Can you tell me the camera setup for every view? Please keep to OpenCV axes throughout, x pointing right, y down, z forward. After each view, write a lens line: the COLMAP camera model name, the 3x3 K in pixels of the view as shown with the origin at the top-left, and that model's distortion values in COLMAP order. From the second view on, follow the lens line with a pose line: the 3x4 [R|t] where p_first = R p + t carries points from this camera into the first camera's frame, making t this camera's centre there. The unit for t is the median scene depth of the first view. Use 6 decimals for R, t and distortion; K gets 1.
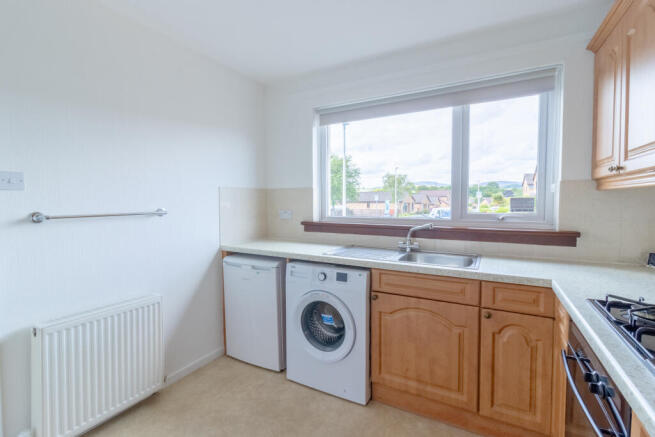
lens RADIAL K [[307.6, 0, 324.7], [0, 307.6, 213.7], [0, 0, 1]] dist [0.000076, -0.013518]
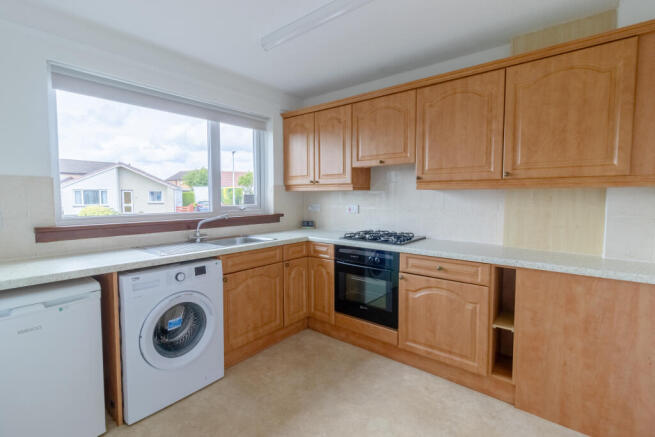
lens RADIAL K [[307.6, 0, 324.7], [0, 307.6, 213.7], [0, 0, 1]] dist [0.000076, -0.013518]
pose [[0.156330, -0.052265, 0.986321, -0.871808], [0.039191, 0.998141, 0.046679, -0.015113], [-0.986927, 0.031358, 0.158088, 0.419102]]
